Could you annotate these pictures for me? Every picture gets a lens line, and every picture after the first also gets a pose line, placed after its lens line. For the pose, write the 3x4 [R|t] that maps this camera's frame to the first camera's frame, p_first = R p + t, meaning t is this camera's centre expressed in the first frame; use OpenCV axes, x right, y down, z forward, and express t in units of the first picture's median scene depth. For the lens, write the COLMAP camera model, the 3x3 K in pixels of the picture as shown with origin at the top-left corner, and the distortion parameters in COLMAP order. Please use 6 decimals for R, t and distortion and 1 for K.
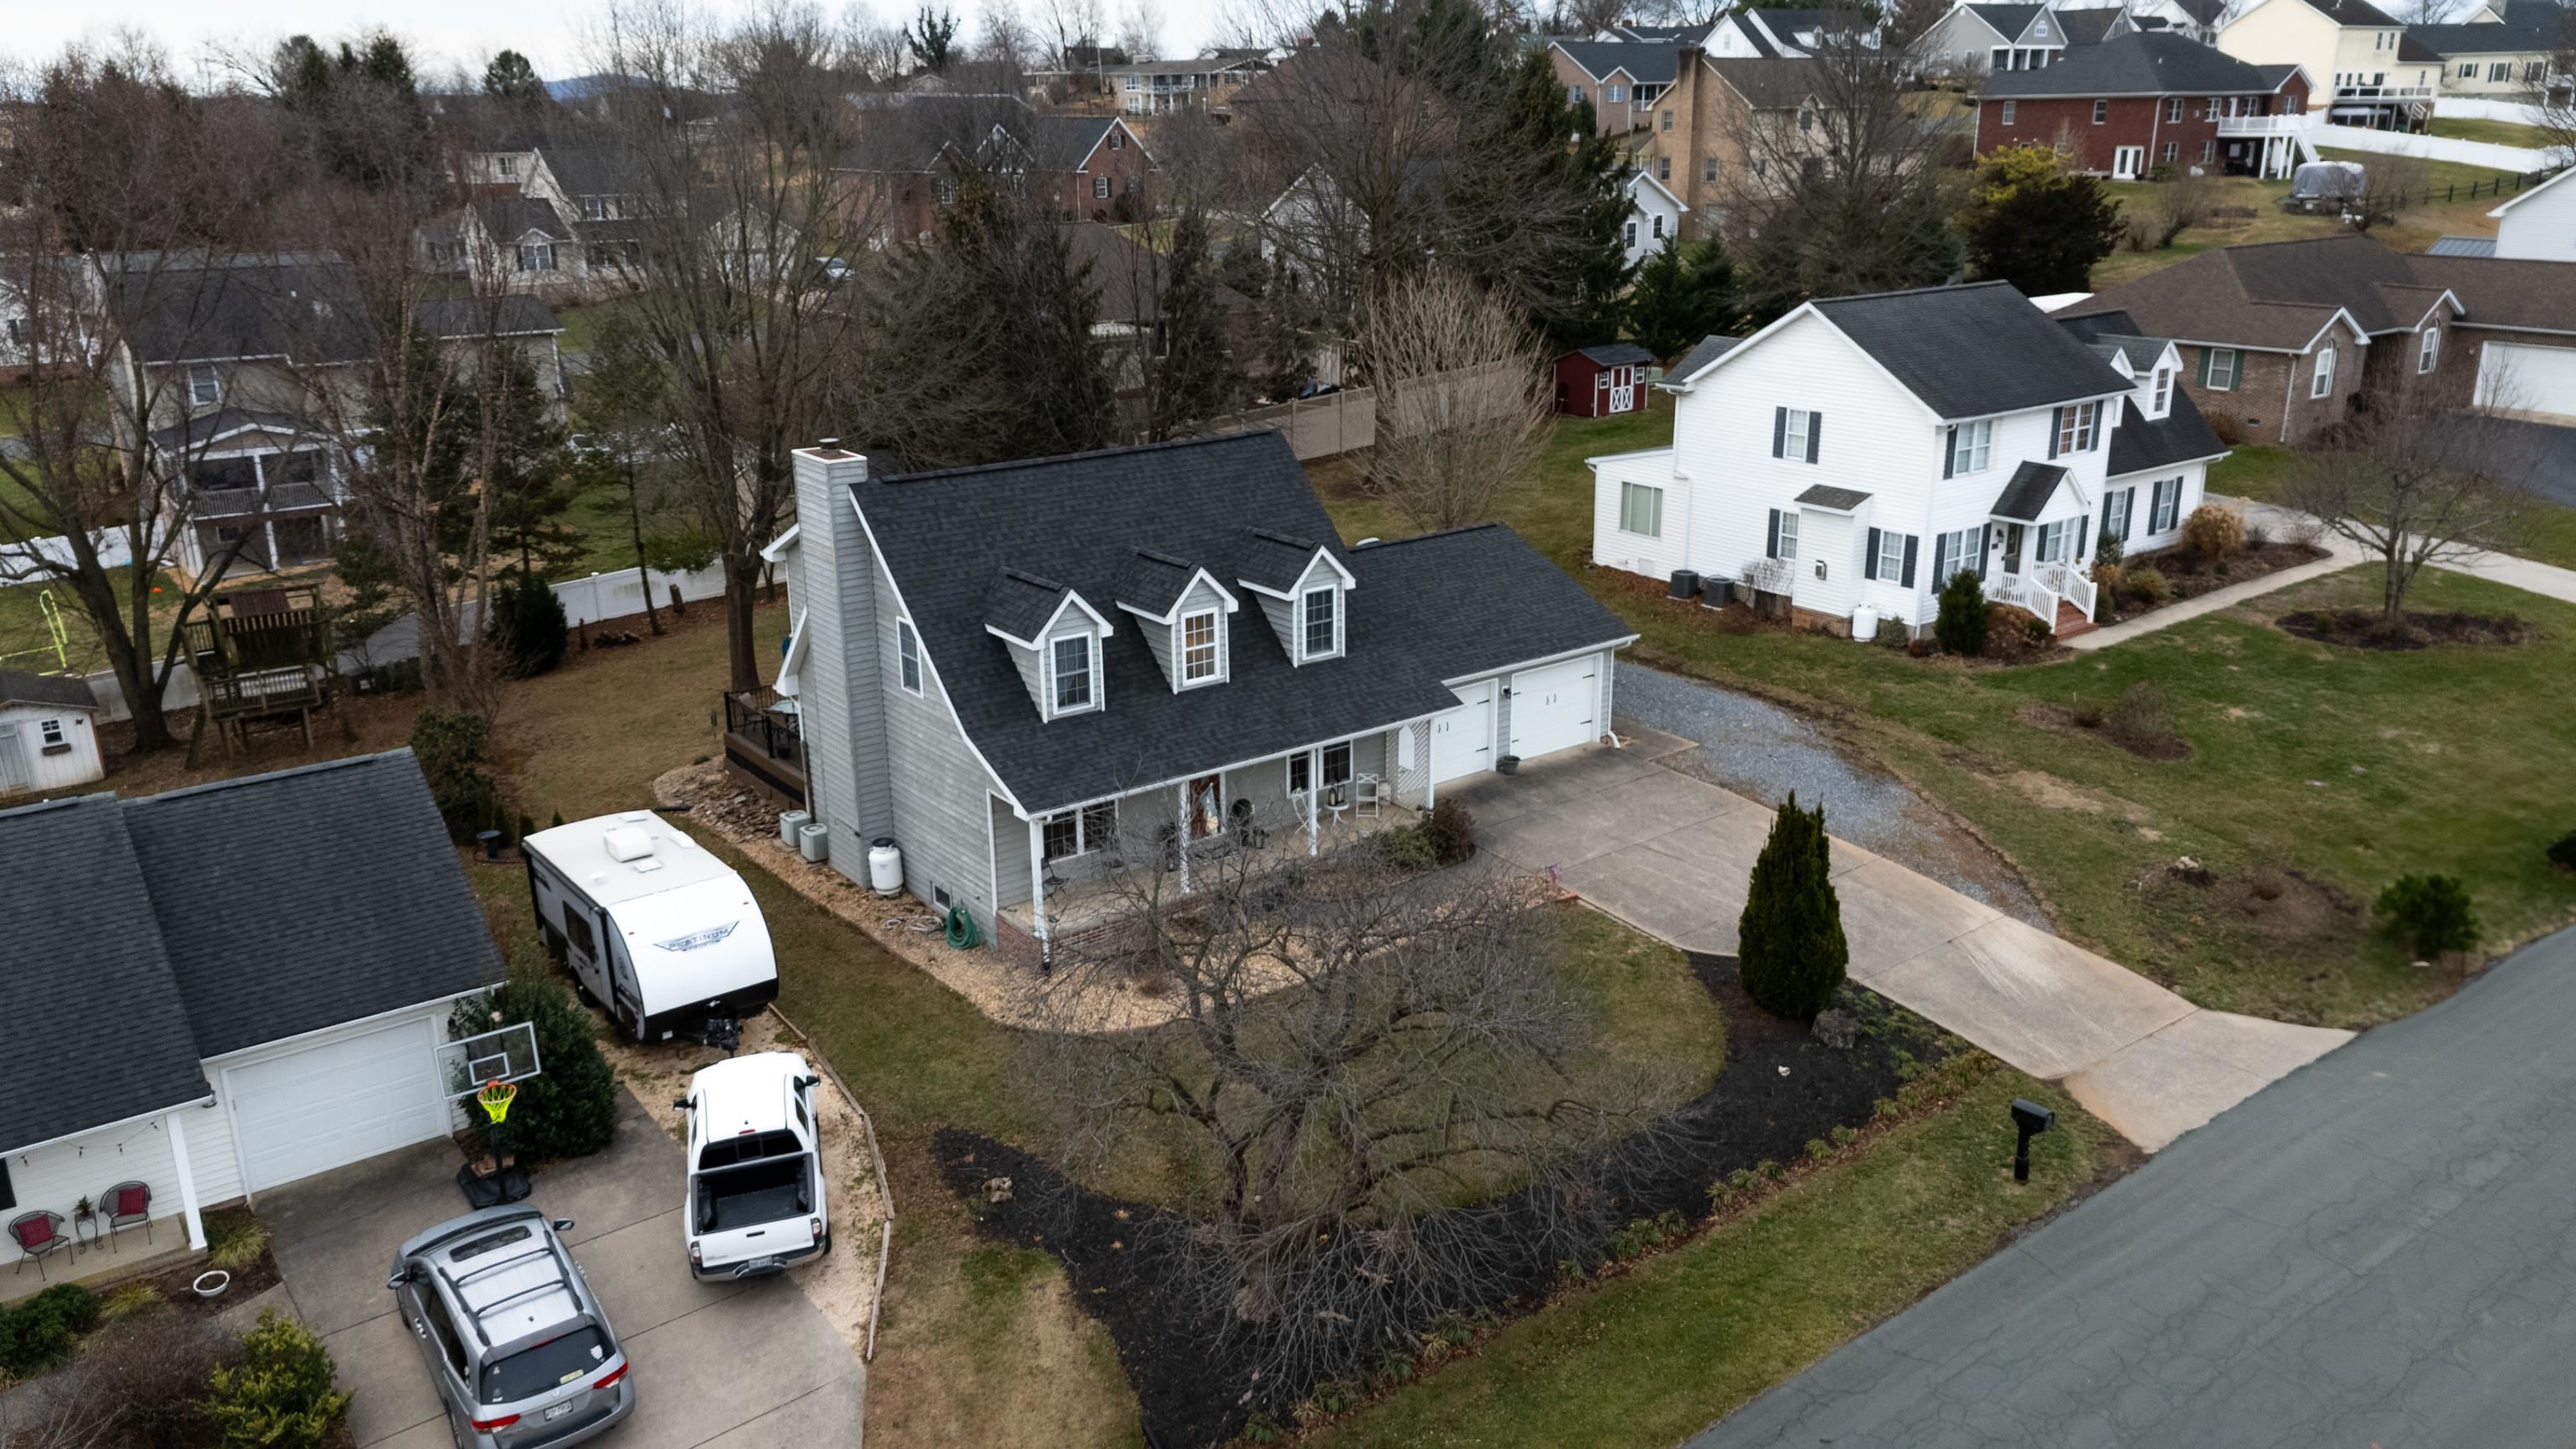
lens RADIAL K [[1895.4, 0, 1288.6], [0, 1895.4, 726.8], [0, 0, 1]] dist [0.084071, -0.089027]
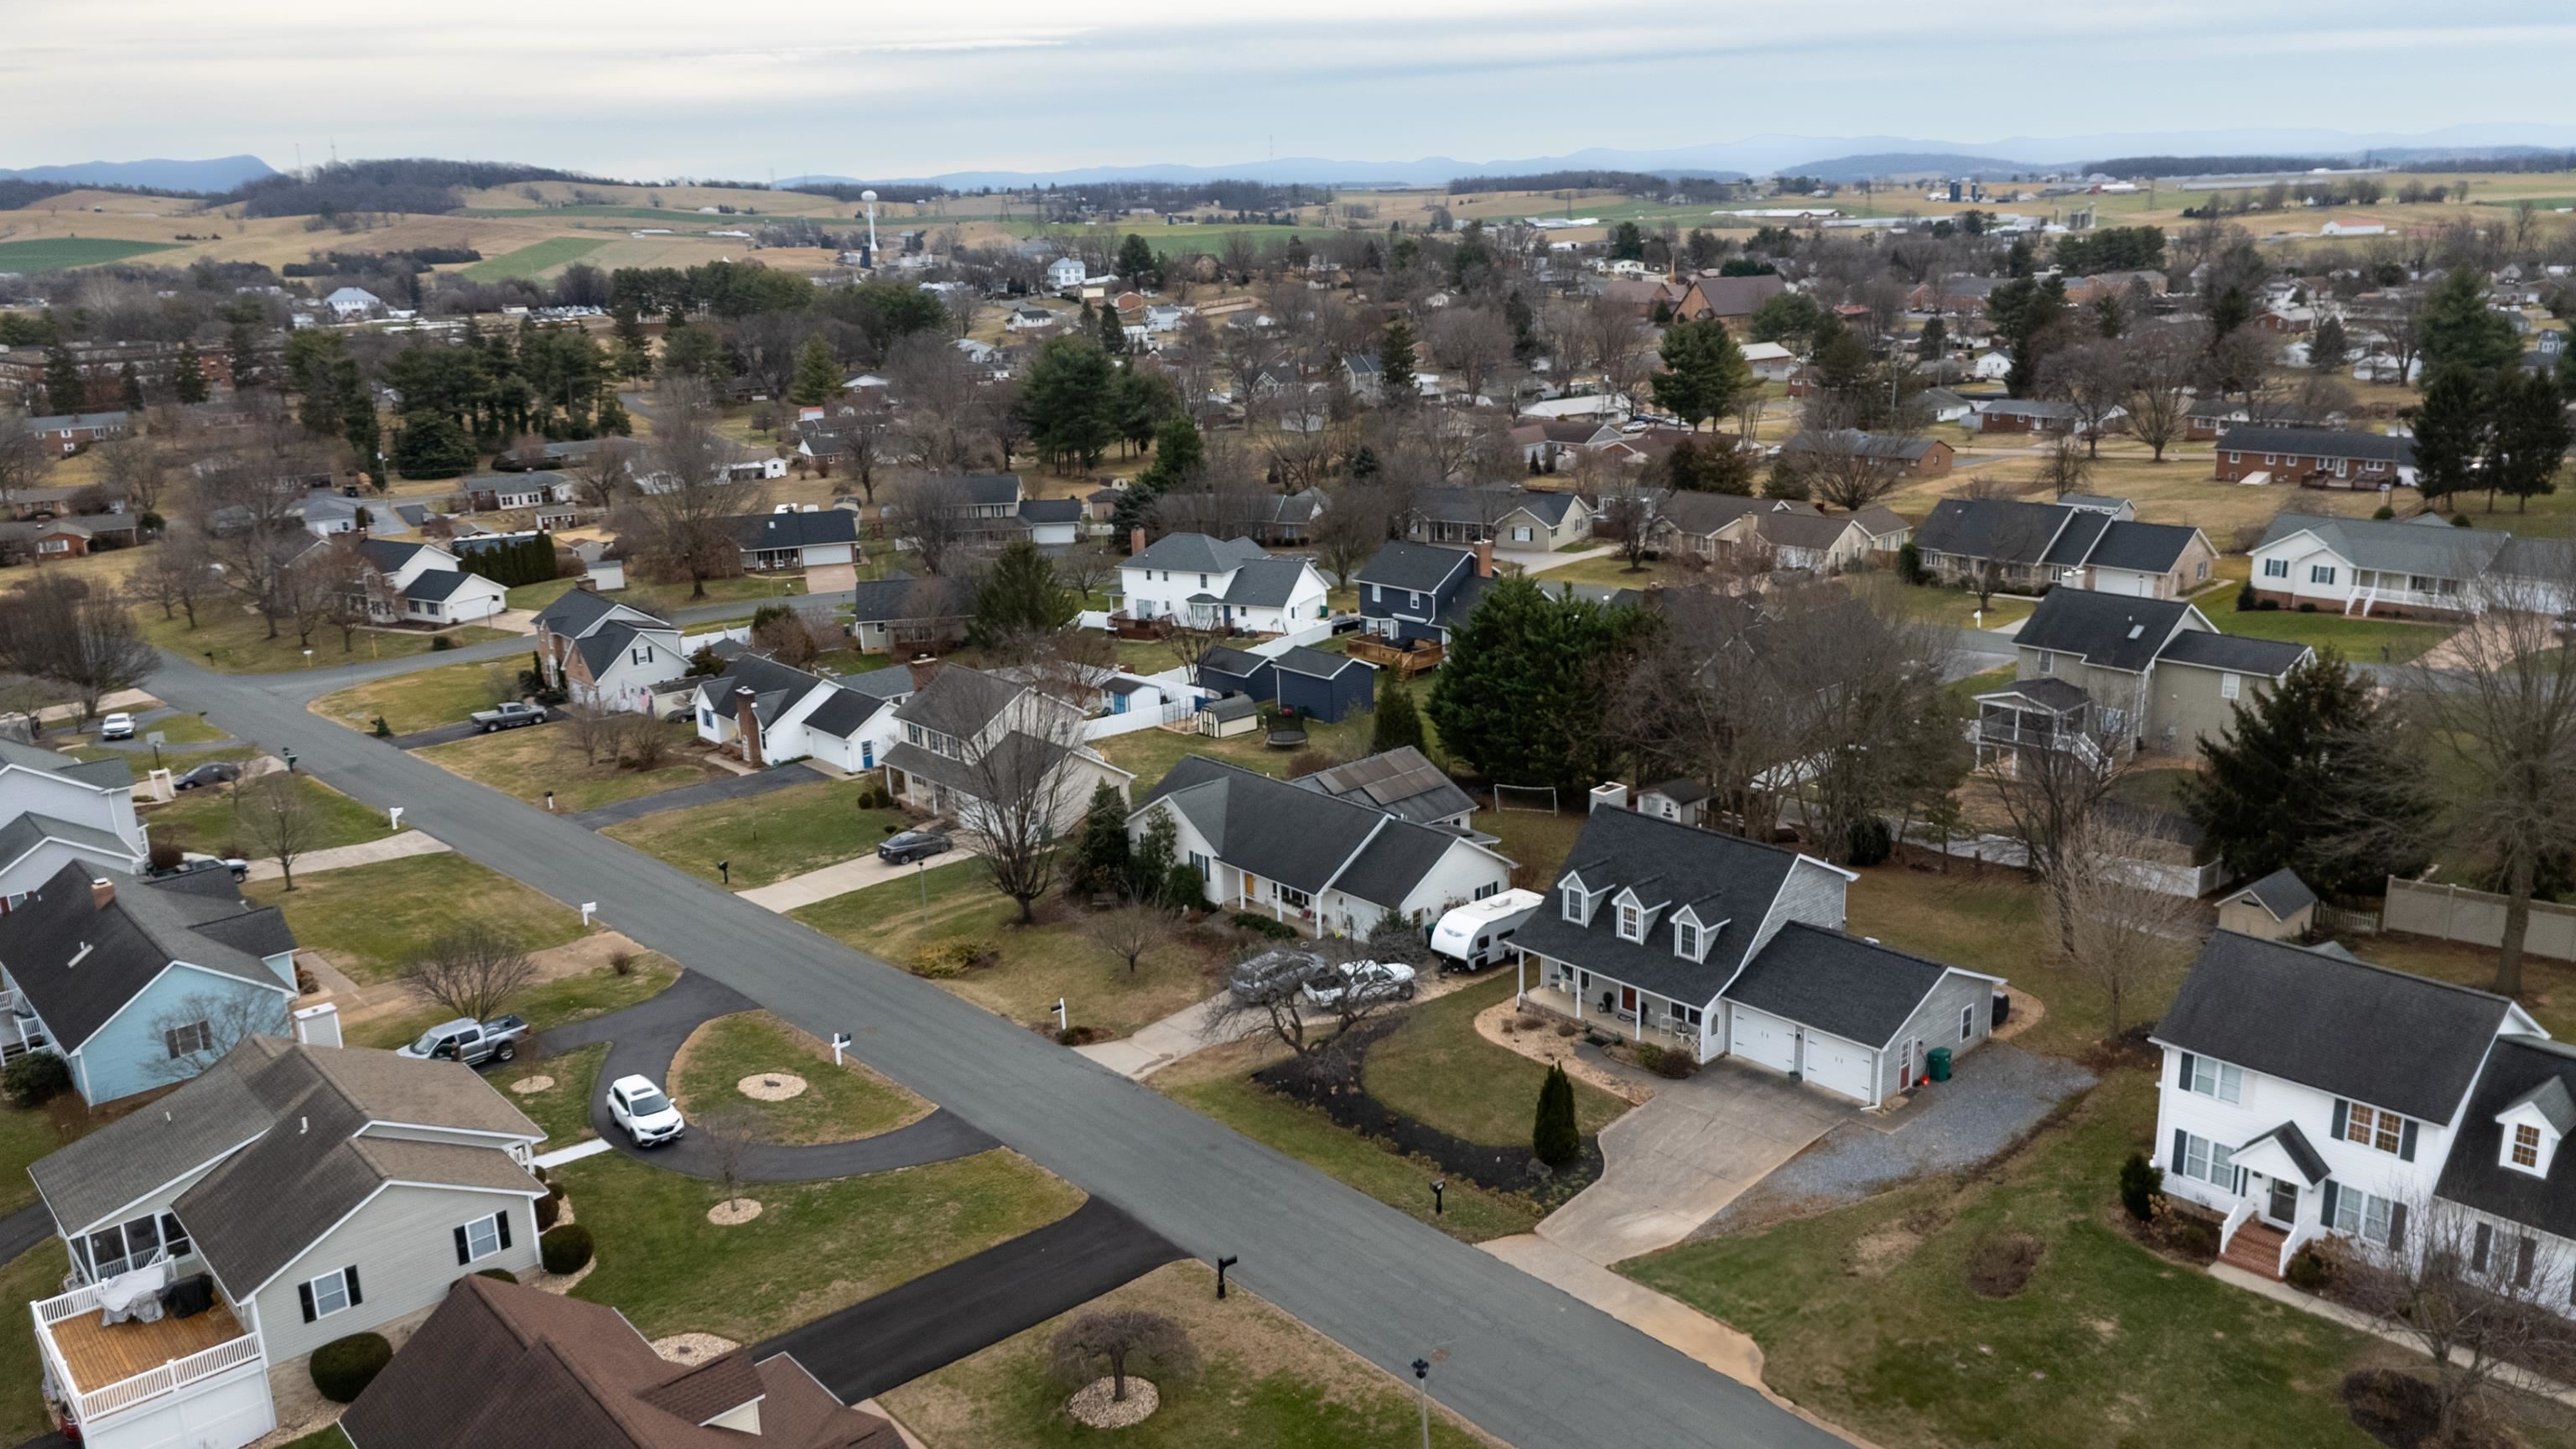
lens RADIAL K [[1895.4, 0, 1288.6], [0, 1895.4, 726.8], [0, 0, 1]] dist [0.084071, -0.089027]
pose [[0.088831, 0.270792, -0.958530, 1.889479], [-0.279014, 0.930572, 0.237037, -0.639150], [0.956170, 0.246387, 0.158219, 0.227441]]
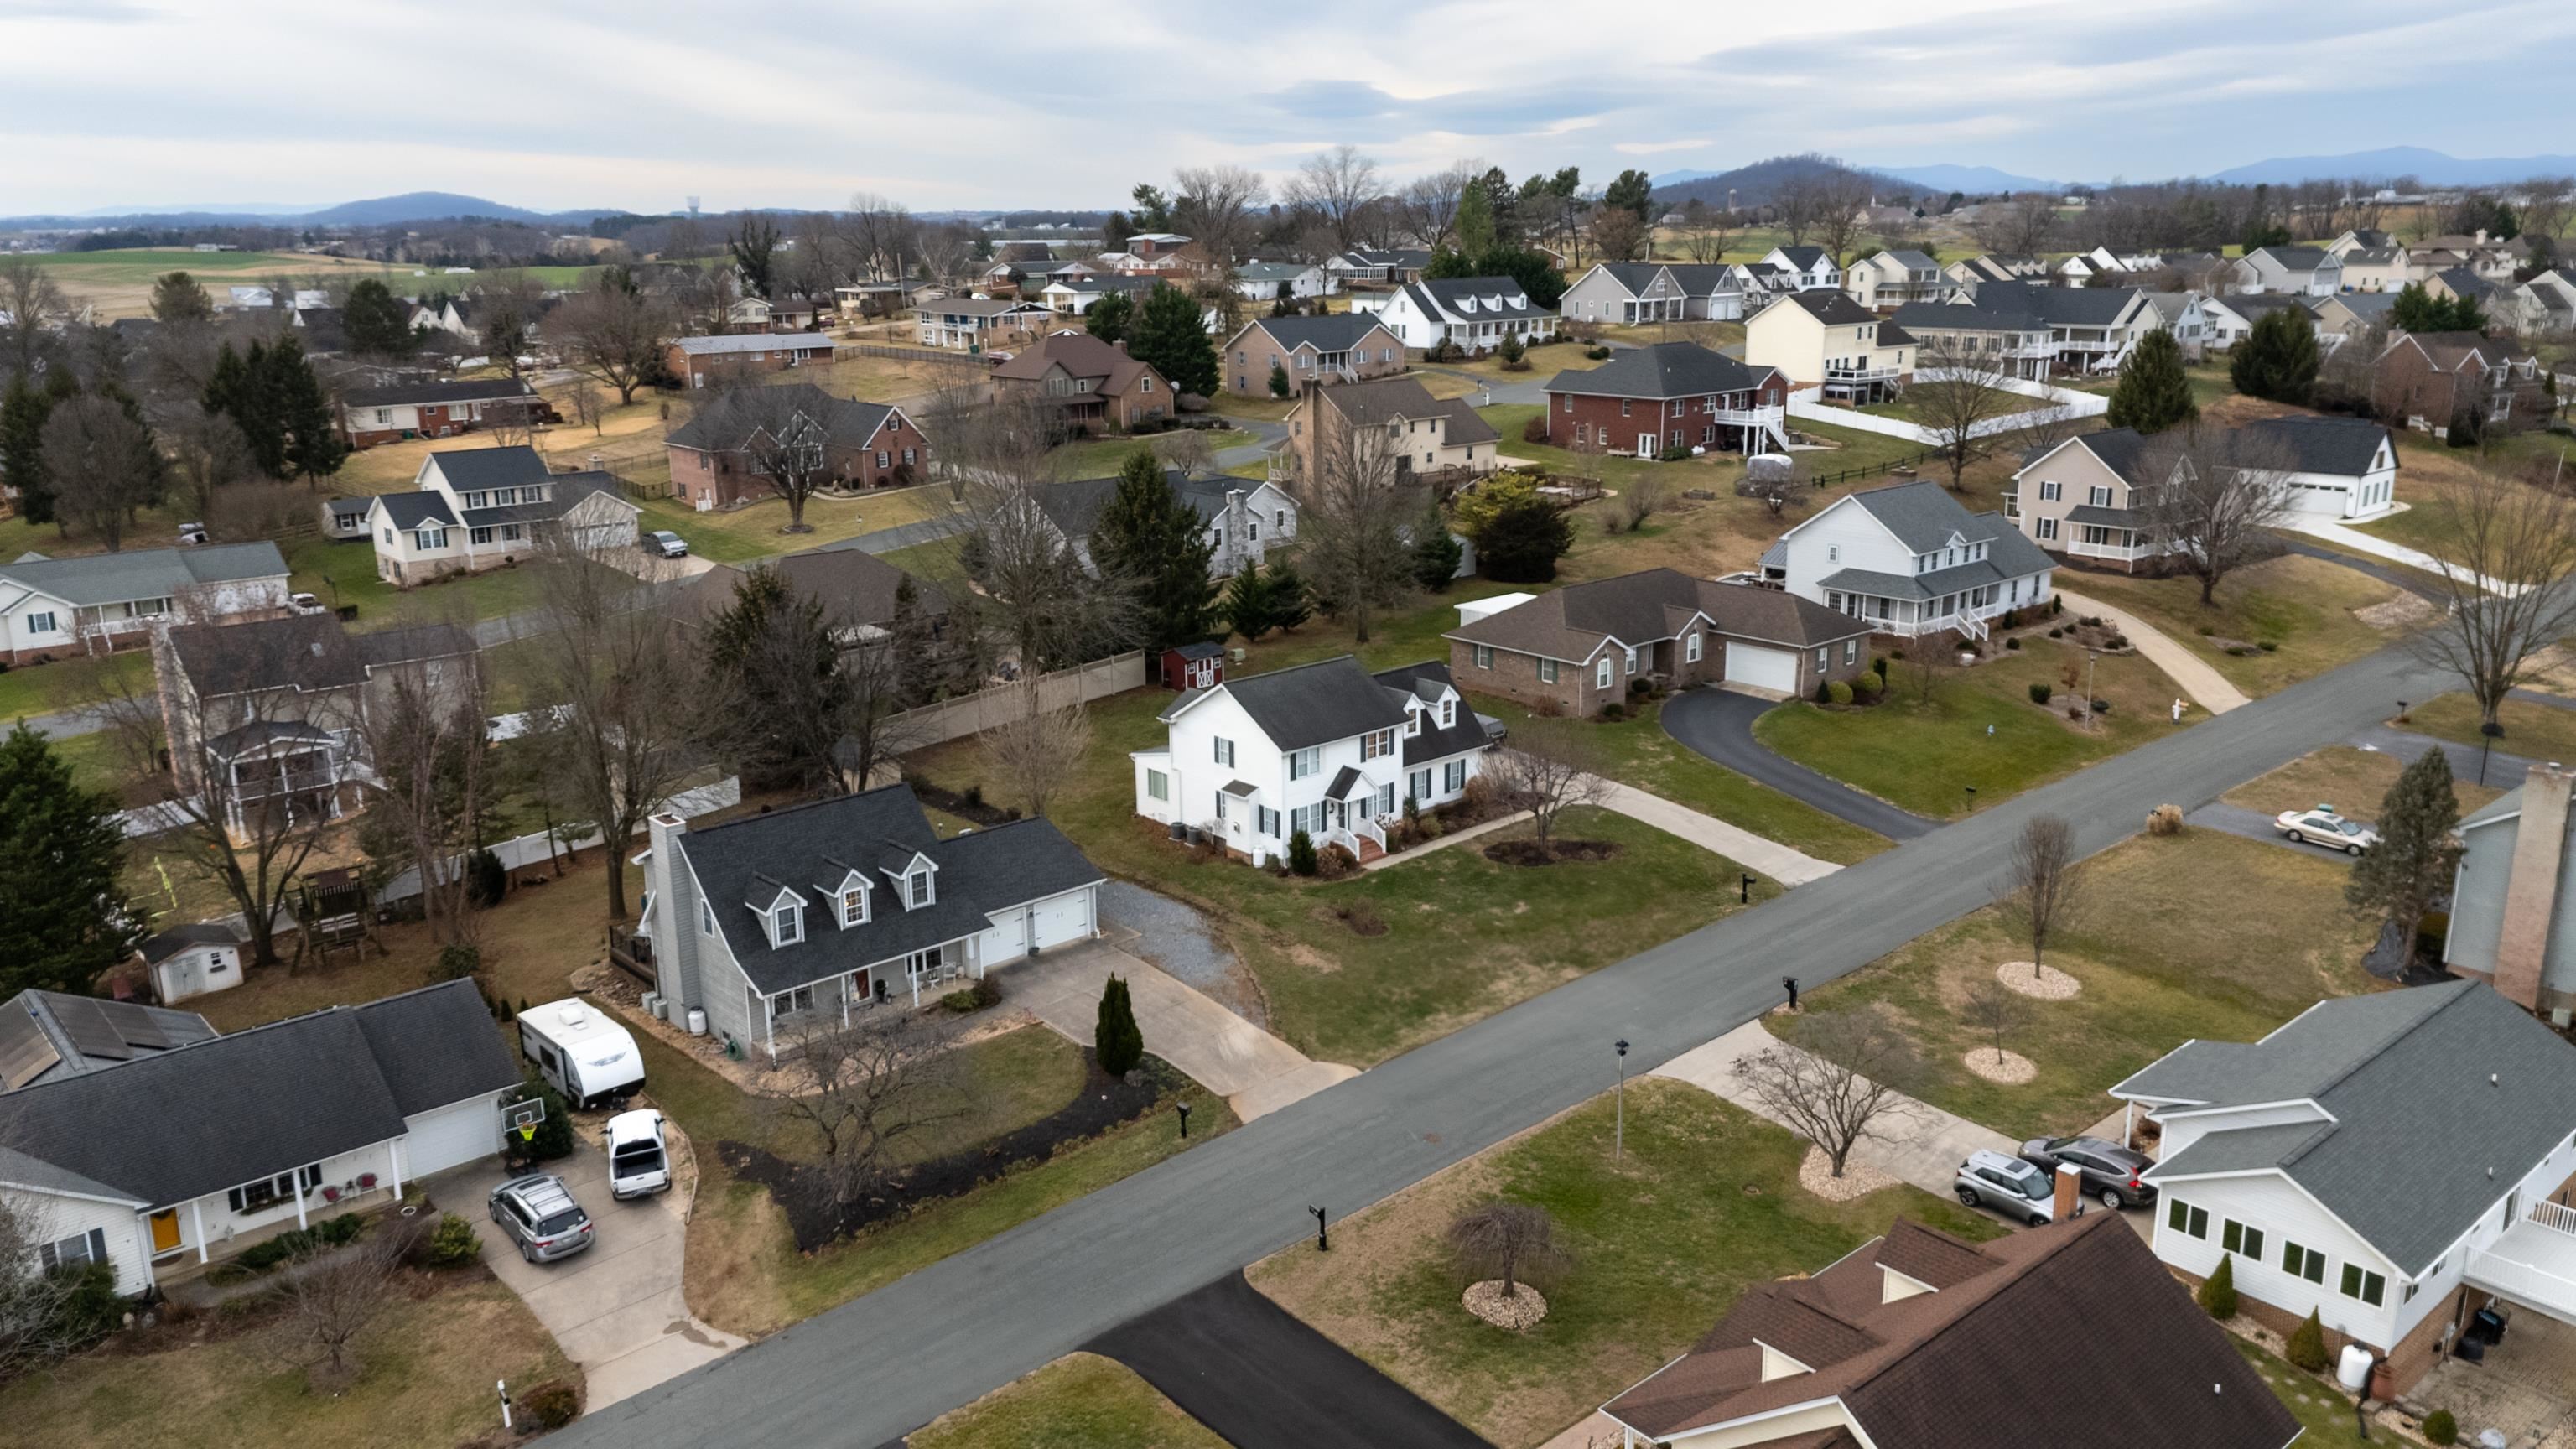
lens RADIAL K [[1895.4, 0, 1288.6], [0, 1895.4, 726.8], [0, 0, 1]] dist [0.084071, -0.089027]
pose [[0.996573, -0.025231, 0.078777, 0.257836], [0.029435, 0.998179, -0.052662, -0.111374], [-0.077305, 0.054800, 0.995500, -1.071310]]
